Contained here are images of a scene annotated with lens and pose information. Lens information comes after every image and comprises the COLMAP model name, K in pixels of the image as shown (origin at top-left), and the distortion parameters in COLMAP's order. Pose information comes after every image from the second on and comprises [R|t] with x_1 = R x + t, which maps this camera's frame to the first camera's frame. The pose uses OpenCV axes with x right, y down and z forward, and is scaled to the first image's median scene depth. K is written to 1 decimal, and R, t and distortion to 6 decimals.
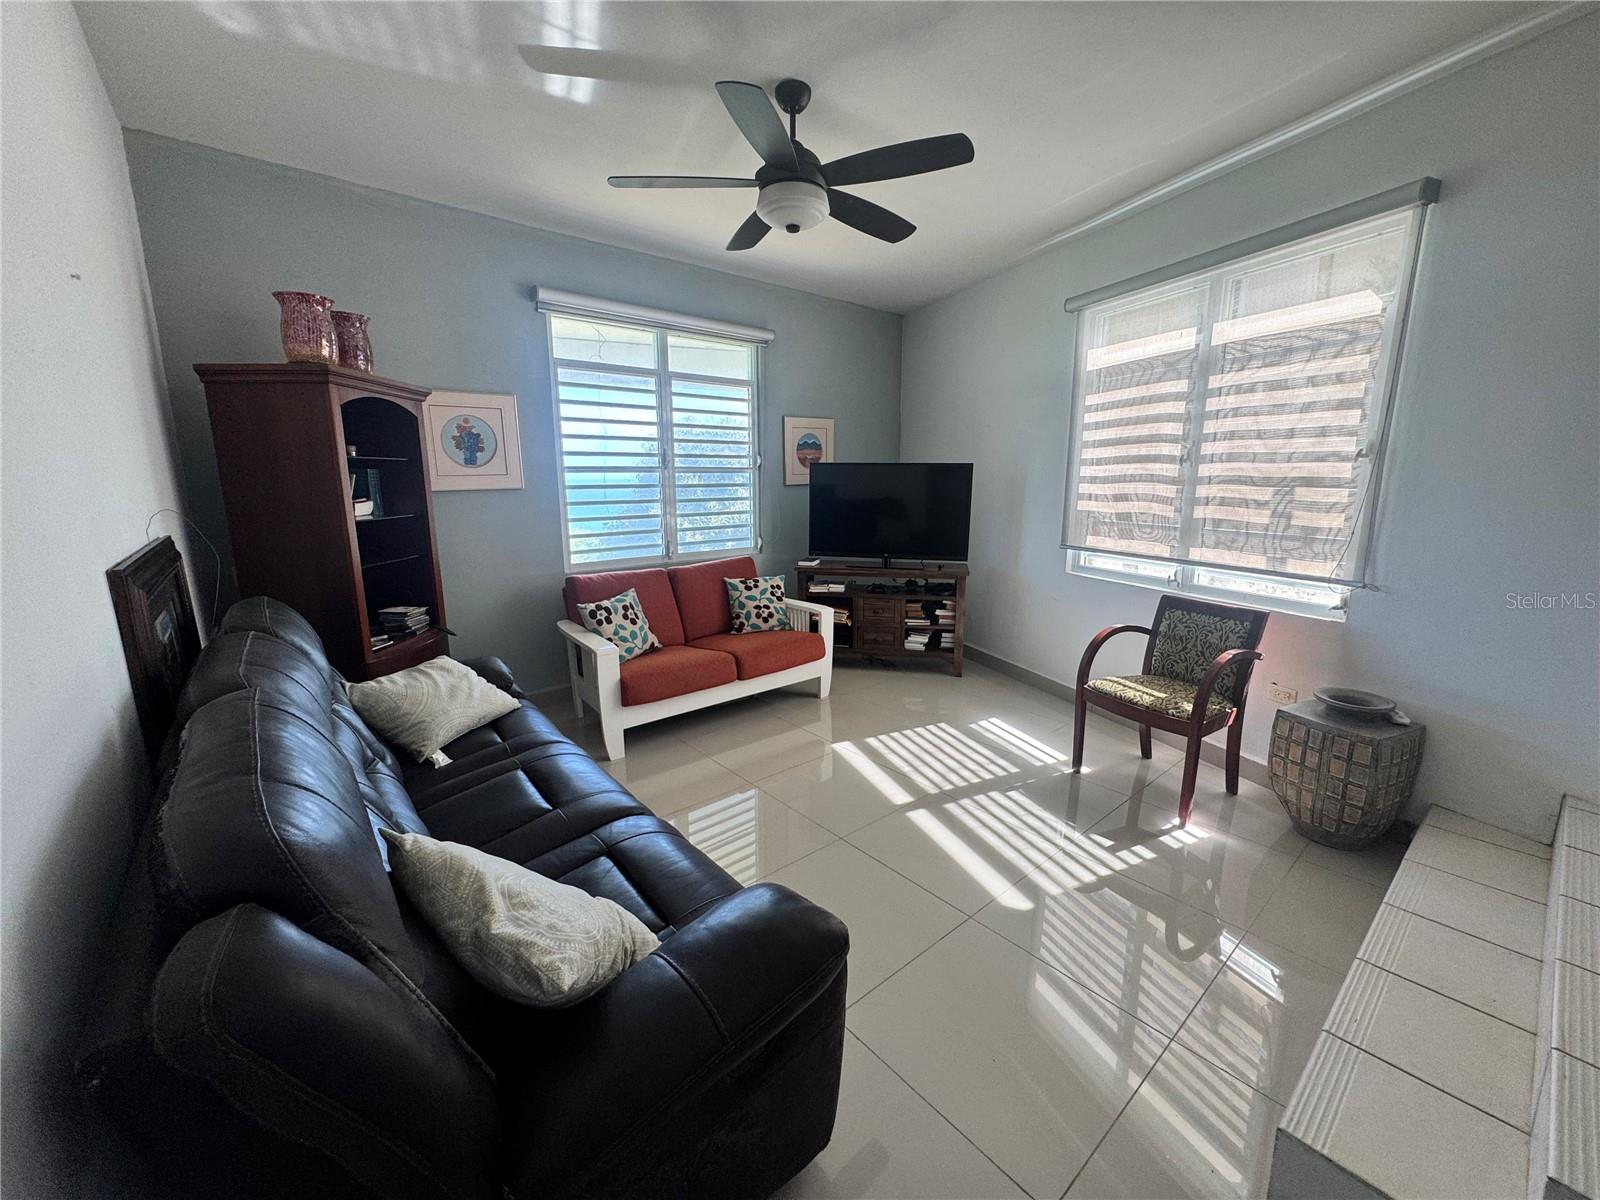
lens RADIAL K [[637.7, 0, 801.0], [0, 637.7, 601.1], [0, 0, 1]] dist [-0.001403, 0.000034]
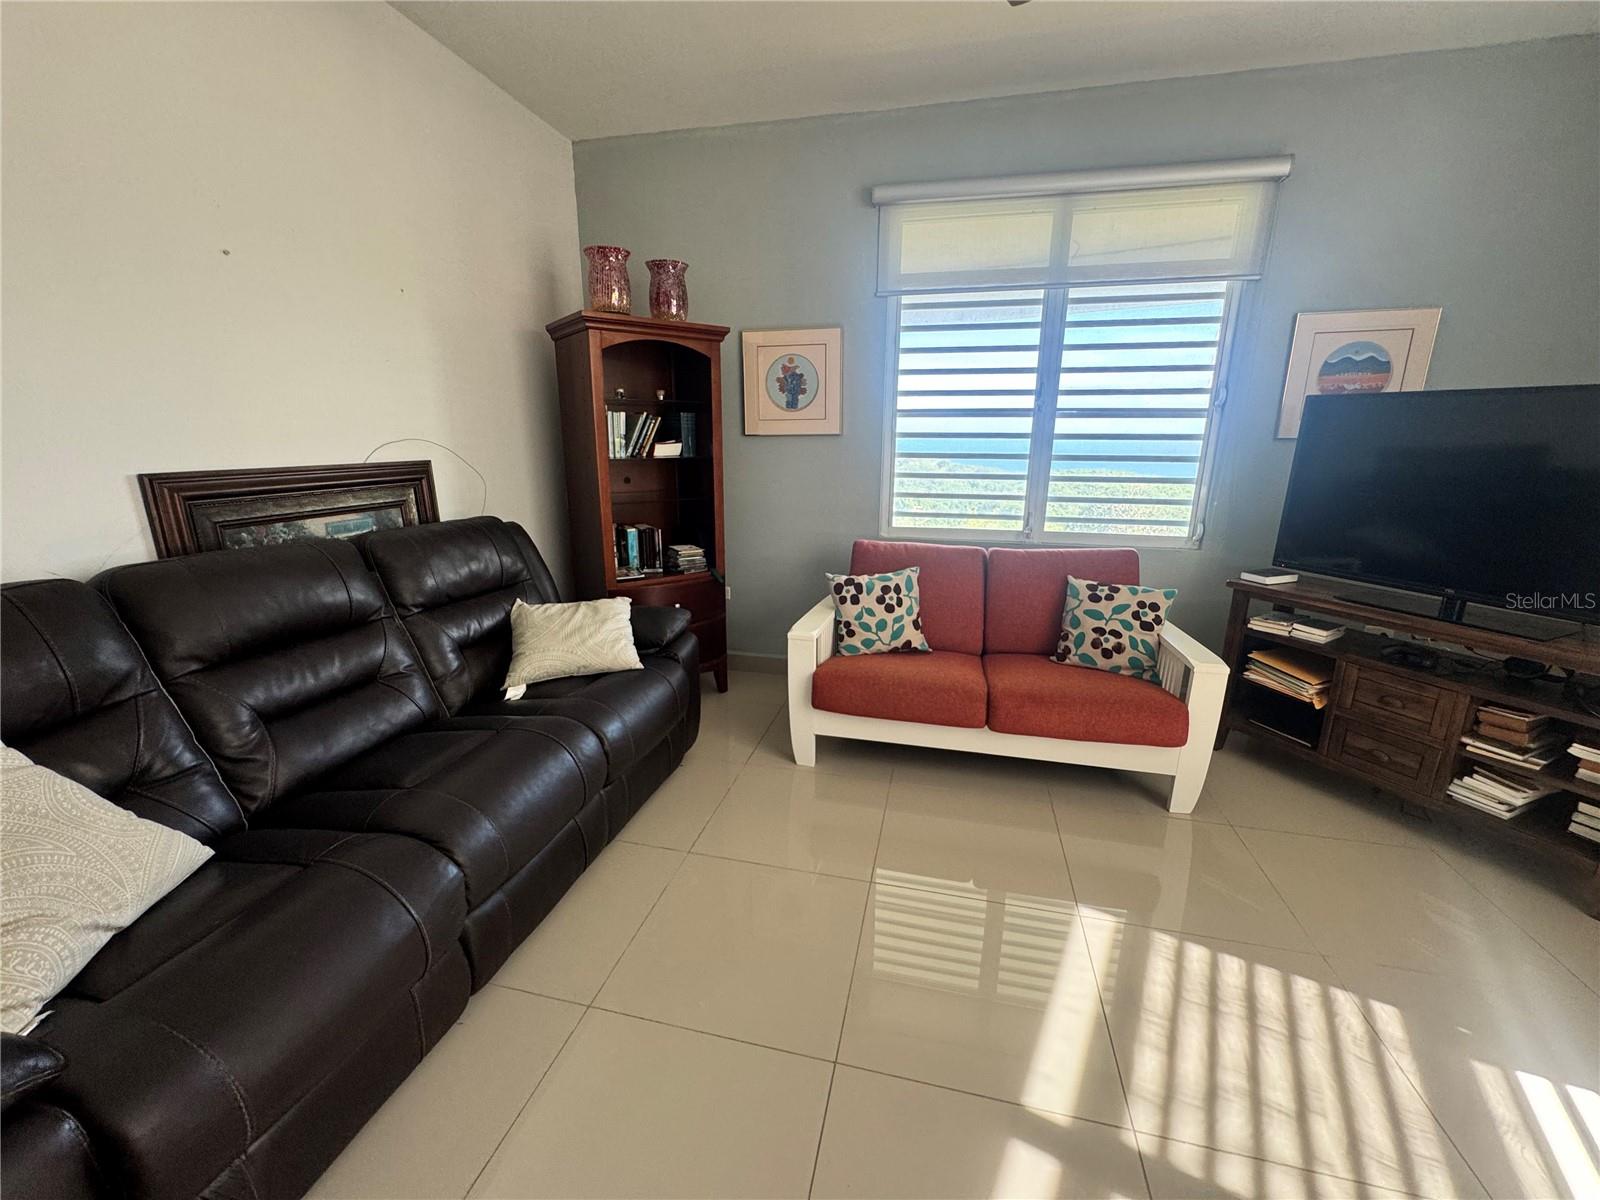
lens RADIAL K [[637.7, 0, 801.0], [0, 637.7, 601.1], [0, 0, 1]] dist [-0.001403, 0.000034]
pose [[0.590144, 0.209647, -0.779601, 0.244434], [-0.162695, 0.976764, 0.139510, -0.059256], [0.790734, 0.044506, 0.610540, 0.383158]]
